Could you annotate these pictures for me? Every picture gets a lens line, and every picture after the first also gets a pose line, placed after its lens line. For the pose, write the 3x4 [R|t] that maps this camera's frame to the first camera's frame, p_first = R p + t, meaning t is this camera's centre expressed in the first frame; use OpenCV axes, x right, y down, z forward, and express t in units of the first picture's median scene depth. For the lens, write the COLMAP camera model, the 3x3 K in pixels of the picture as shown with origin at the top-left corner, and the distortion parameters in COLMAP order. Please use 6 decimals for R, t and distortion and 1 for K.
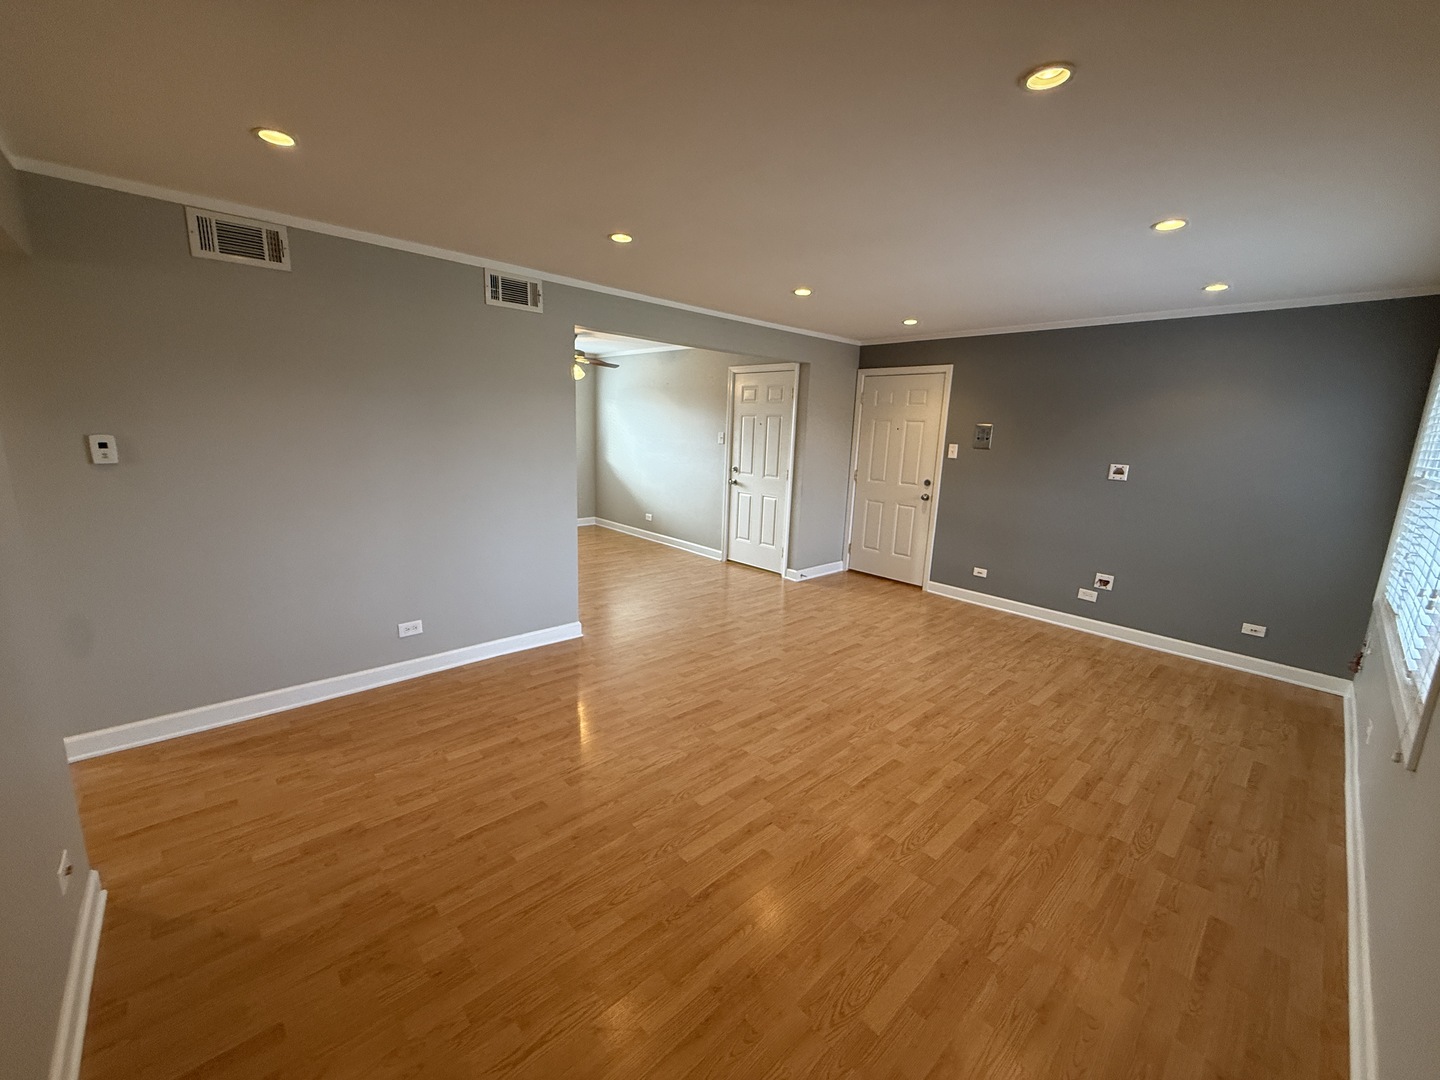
lens RADIAL K [[573.4, 0, 715.7], [0, 573.4, 538.1], [0, 0, 1]] dist [-0.001937, 0.000240]
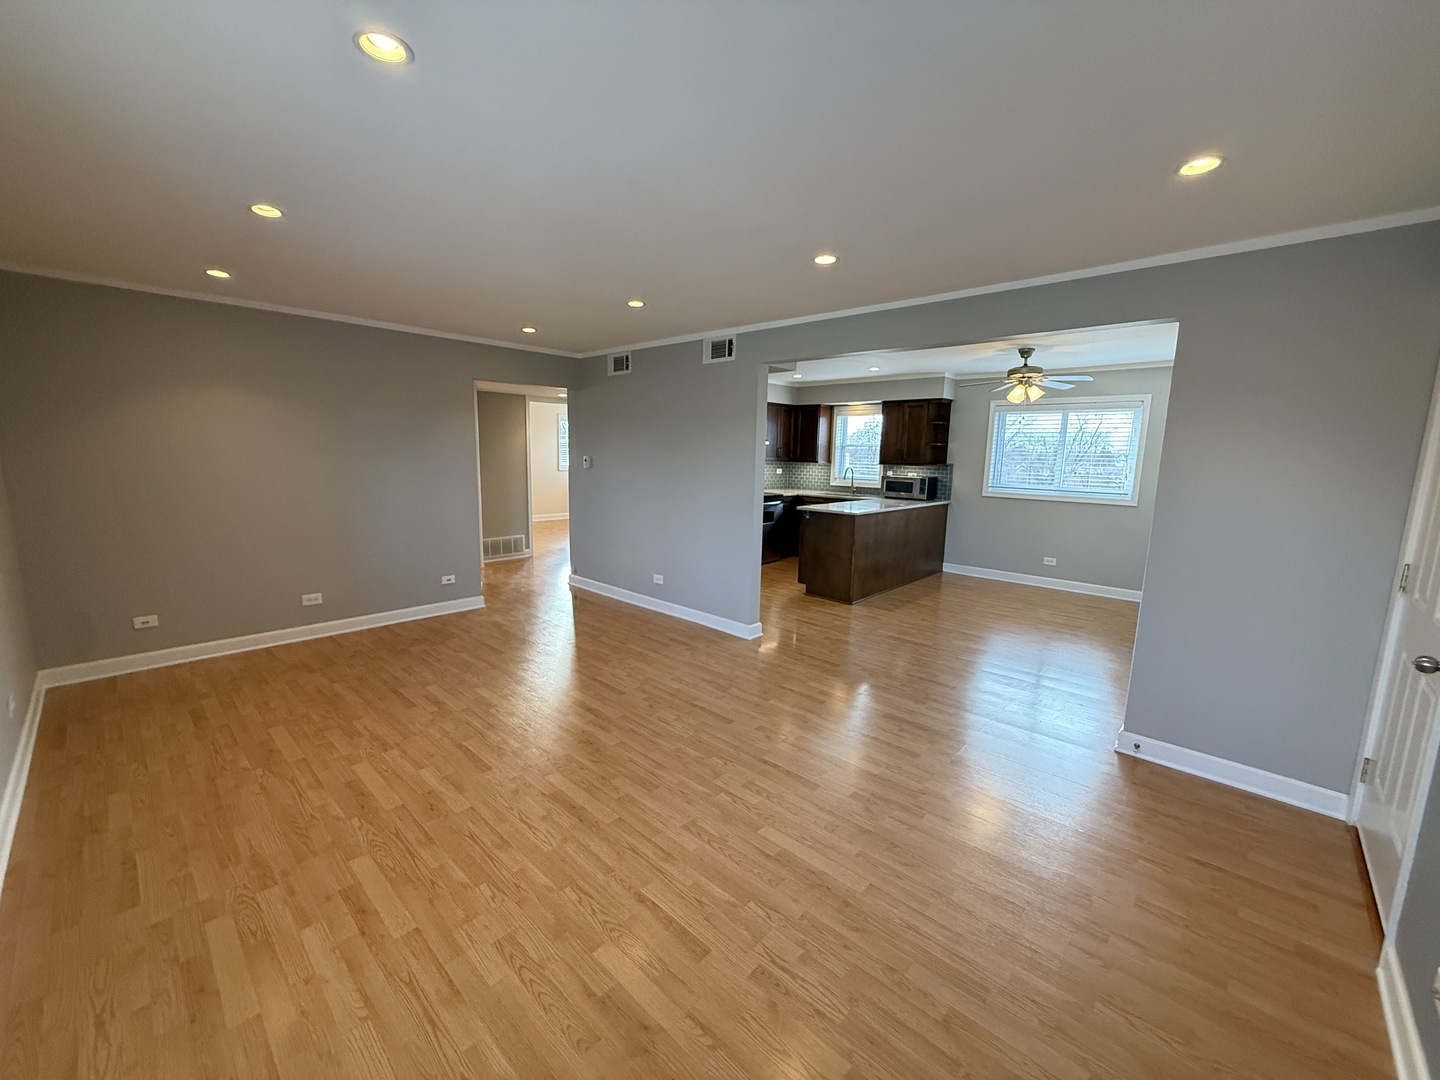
lens RADIAL K [[573.4, 0, 716.4], [0, 573.4, 539.6], [0, 0, 1]] dist [-0.001937, 0.000240]
pose [[0.075458, 0.120701, -0.989817, 0.891837], [-0.210243, 0.972258, 0.102532, -0.124751], [0.974733, 0.200365, 0.098741, 0.846594]]
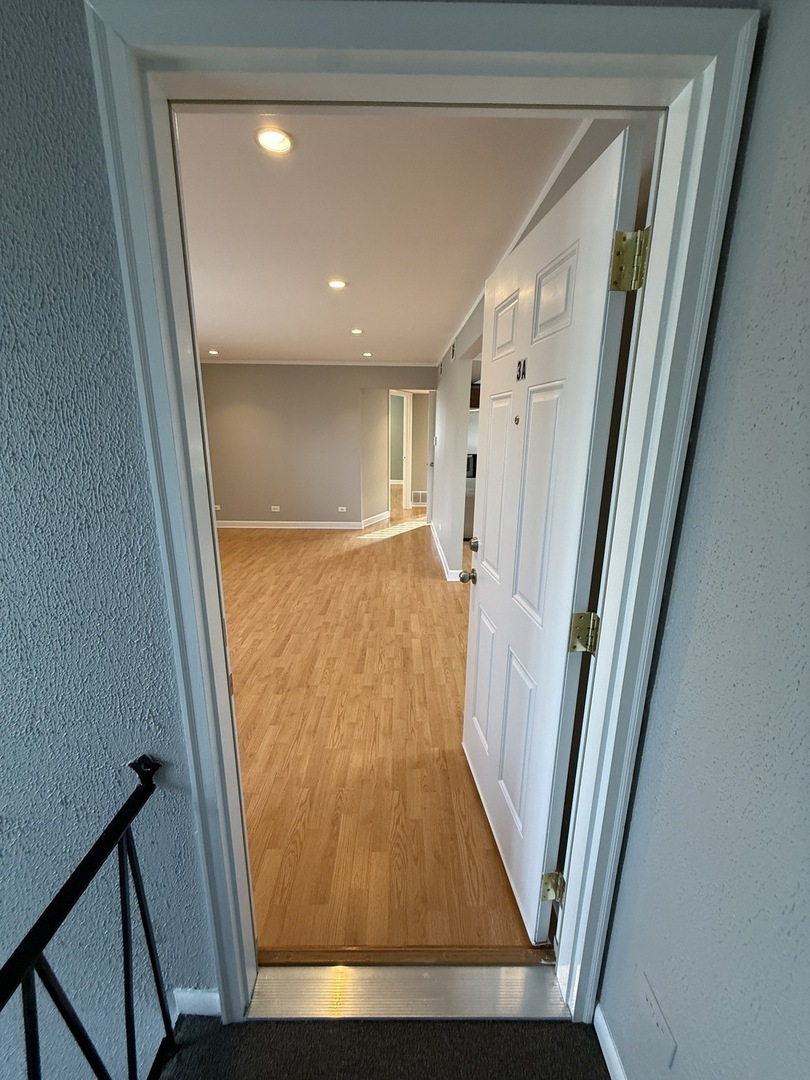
lens RADIAL K [[430.0, 0, 406.2], [0, 430.0, 533.3], [0, 0, 1]] dist [-0.001937, 0.000240]
pose [[-0.665494, 0.137908, -0.733553, 0.650441], [-0.174681, 0.926714, 0.332697, -0.297901], [0.725675, 0.349545, -0.592632, 1.629390]]
